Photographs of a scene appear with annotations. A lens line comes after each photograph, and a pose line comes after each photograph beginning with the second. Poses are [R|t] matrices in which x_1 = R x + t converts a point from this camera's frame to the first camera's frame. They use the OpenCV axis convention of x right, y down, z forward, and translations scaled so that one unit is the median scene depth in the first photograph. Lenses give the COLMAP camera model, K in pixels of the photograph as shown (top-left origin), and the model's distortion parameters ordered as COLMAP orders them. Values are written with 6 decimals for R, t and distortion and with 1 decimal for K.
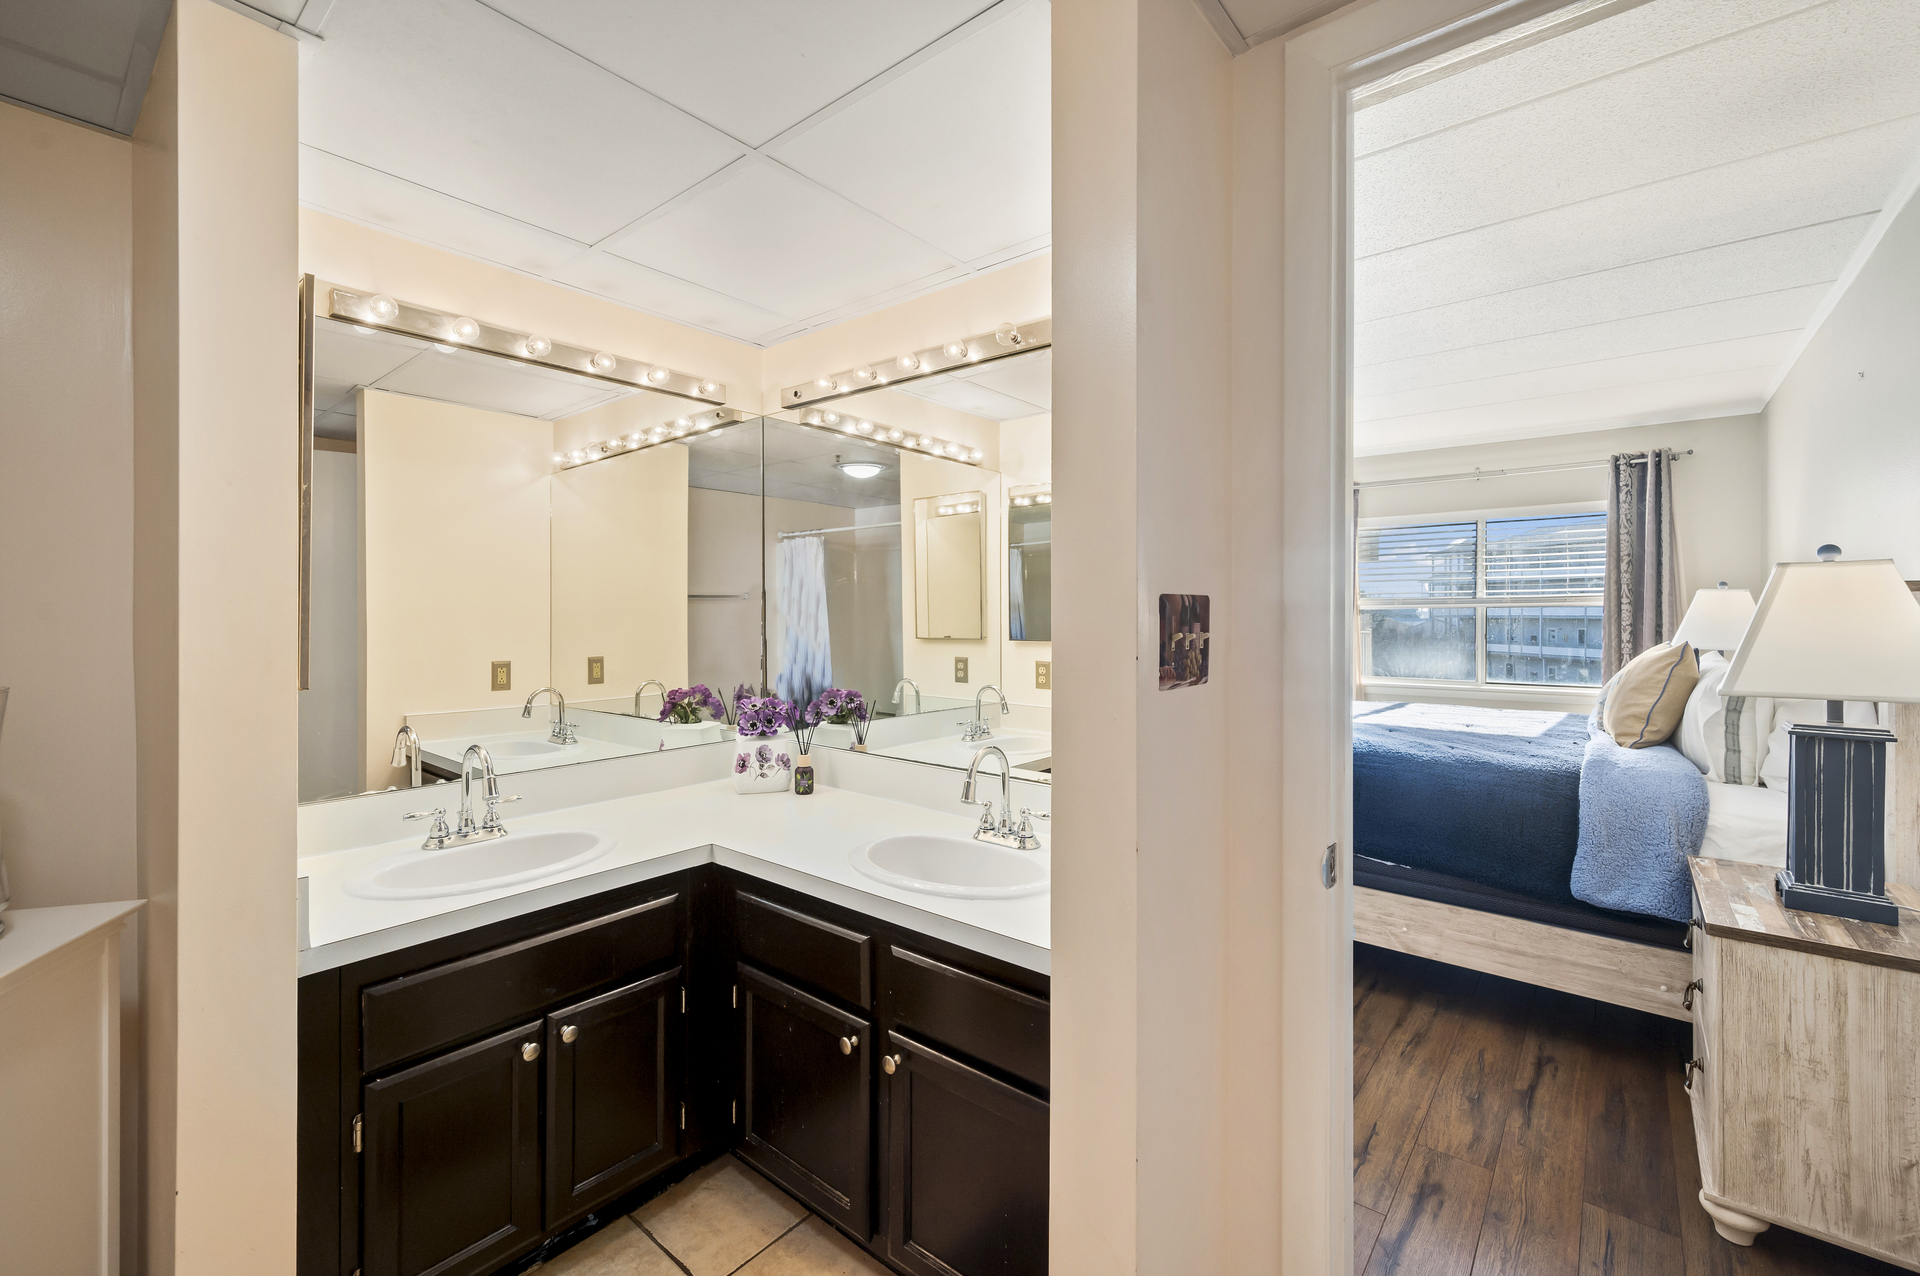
lens RADIAL K [[799.3, 0, 961.7], [0, 799.3, 621.8], [0, 0, 1]] dist [-0.000101, -0.000205]
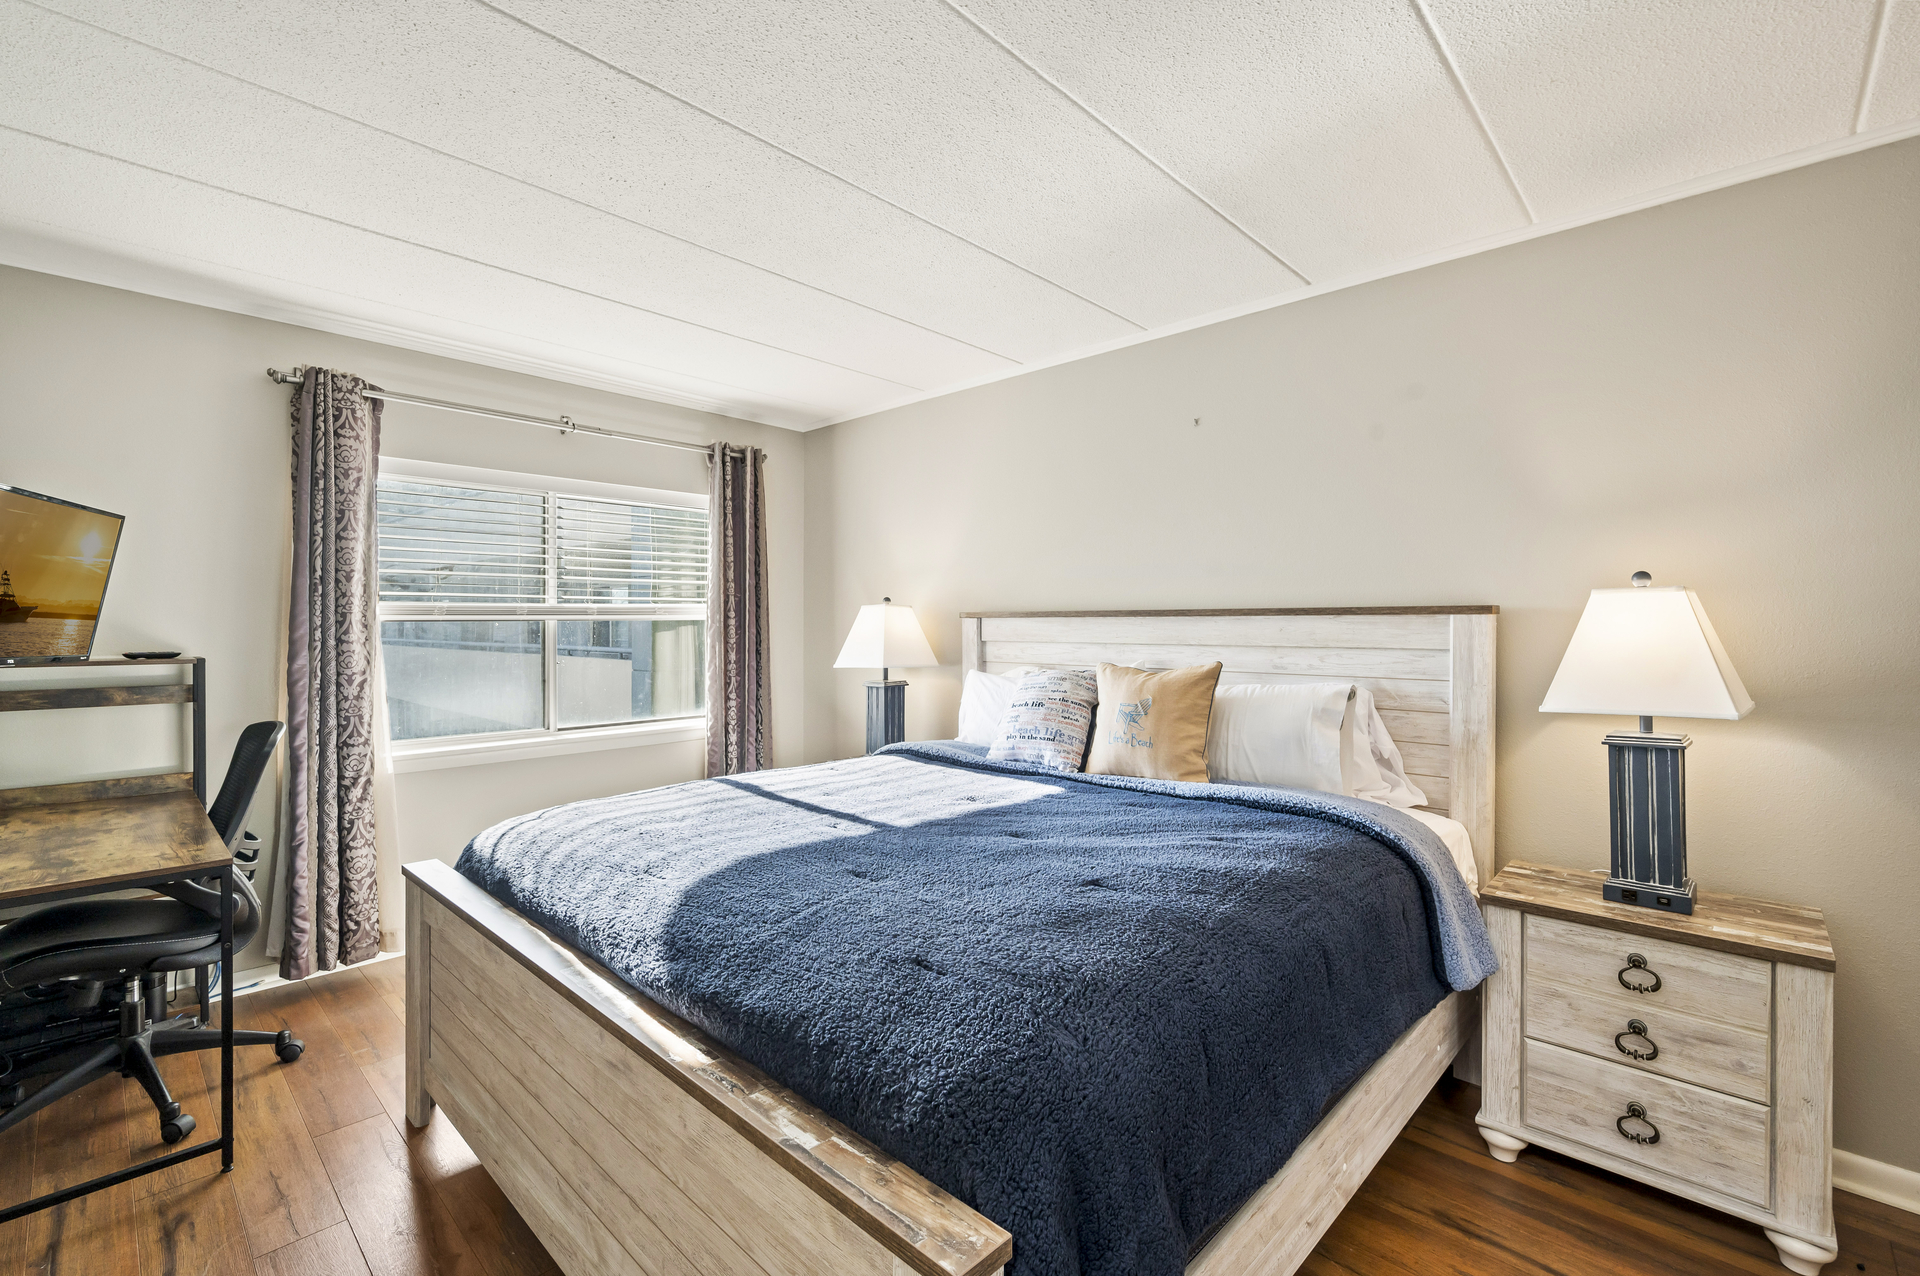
lens RADIAL K [[827.2, 0, 960.0], [0, 827.2, 638.0], [0, 0, 1]] dist [0.000239, 0.000022]
pose [[0.071934, -0.012423, 0.997332, -0.041611], [0.008625, 0.999893, 0.011832, -0.009547], [-0.997372, 0.007751, 0.072033, 0.695033]]
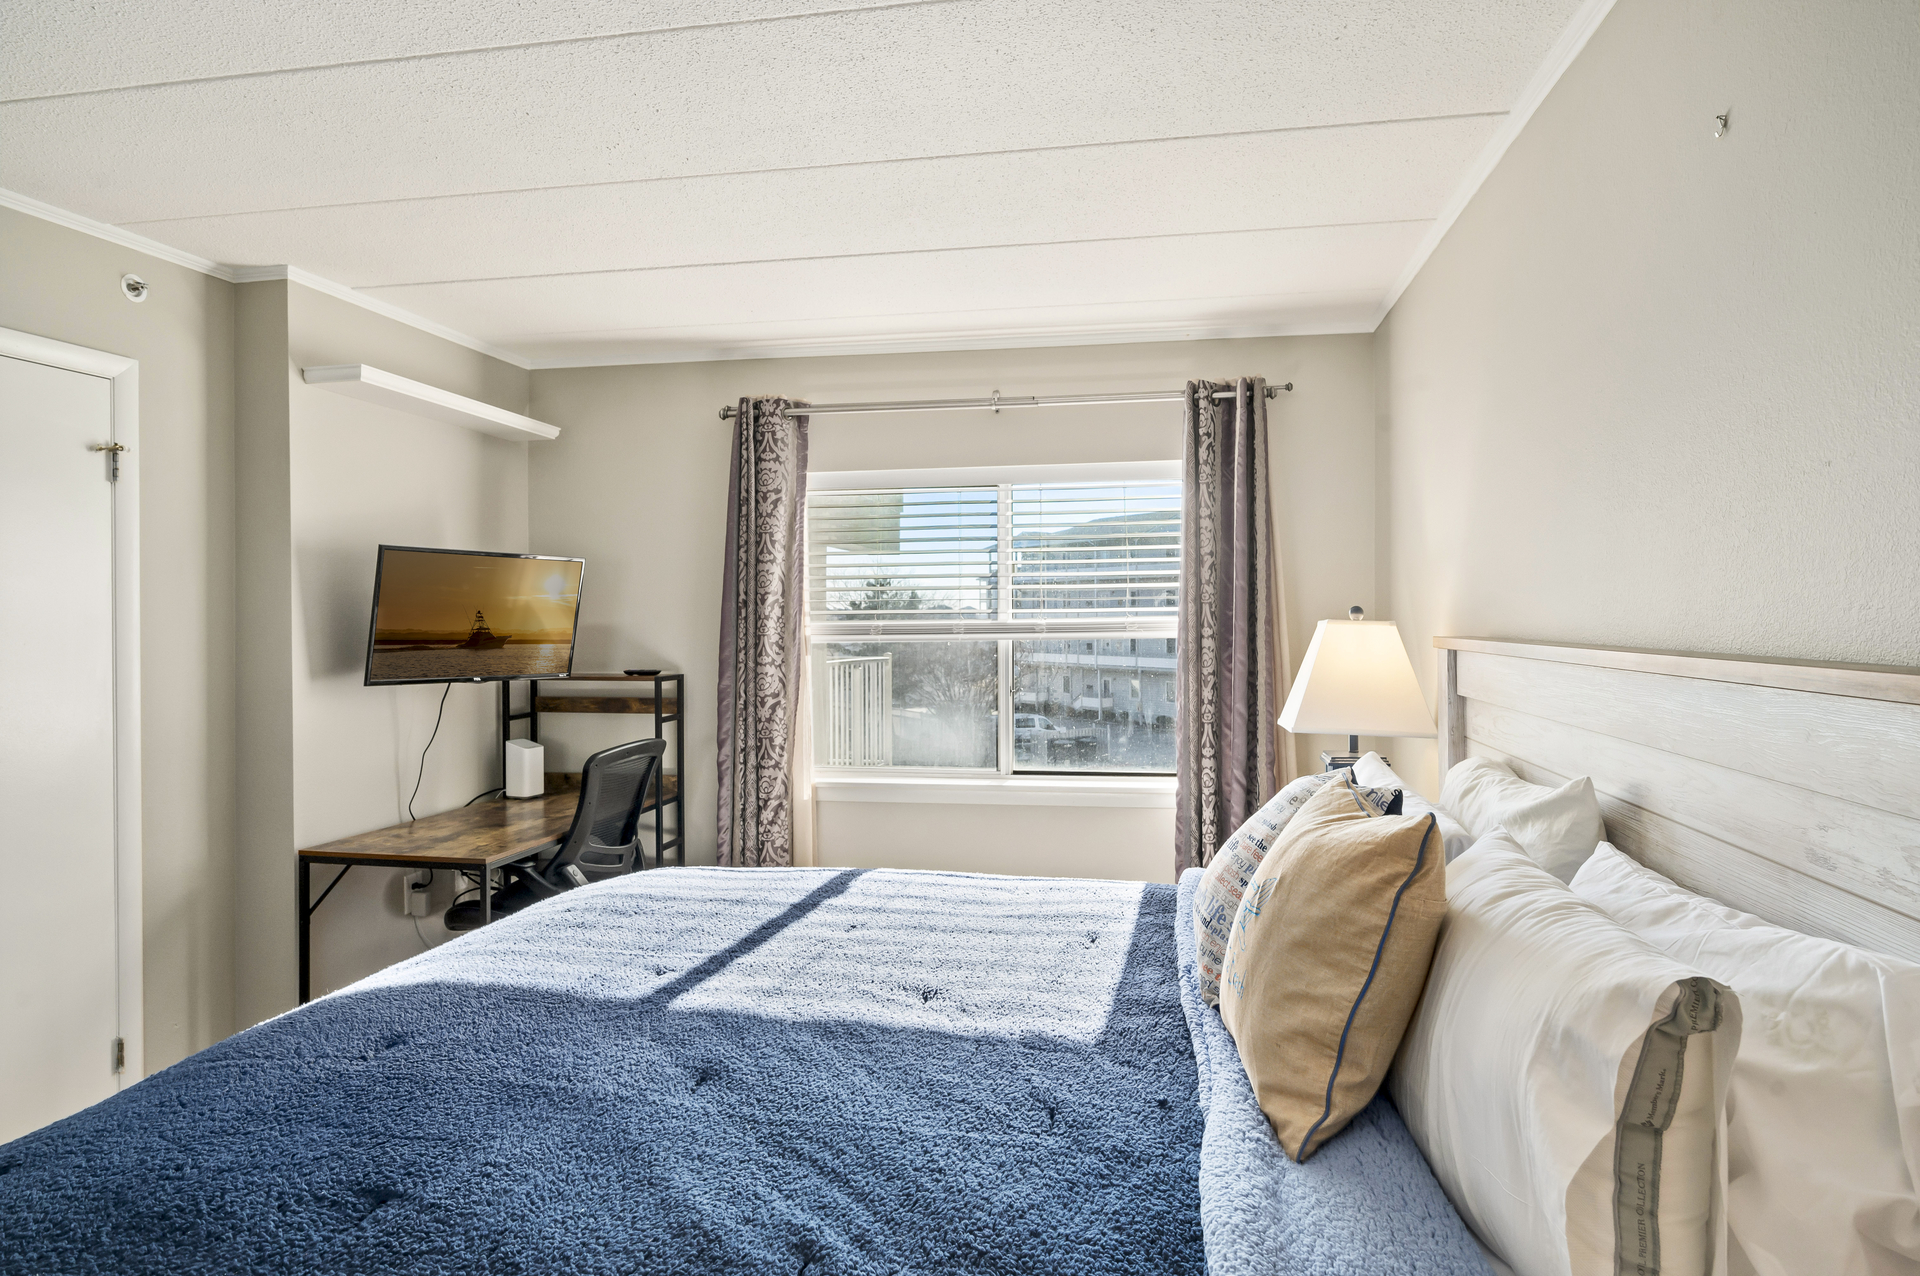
lens RADIAL K [[1090.0, 0, 966.5], [0, 1090.0, 629.2], [0, 0, 1]] dist [0.002117, 0.000388]
pose [[0.873472, -0.005269, 0.486846, 0.290561], [0.005200, 0.999985, 0.001494, -0.030814], [-0.486847, 0.001227, 0.873486, 0.392283]]
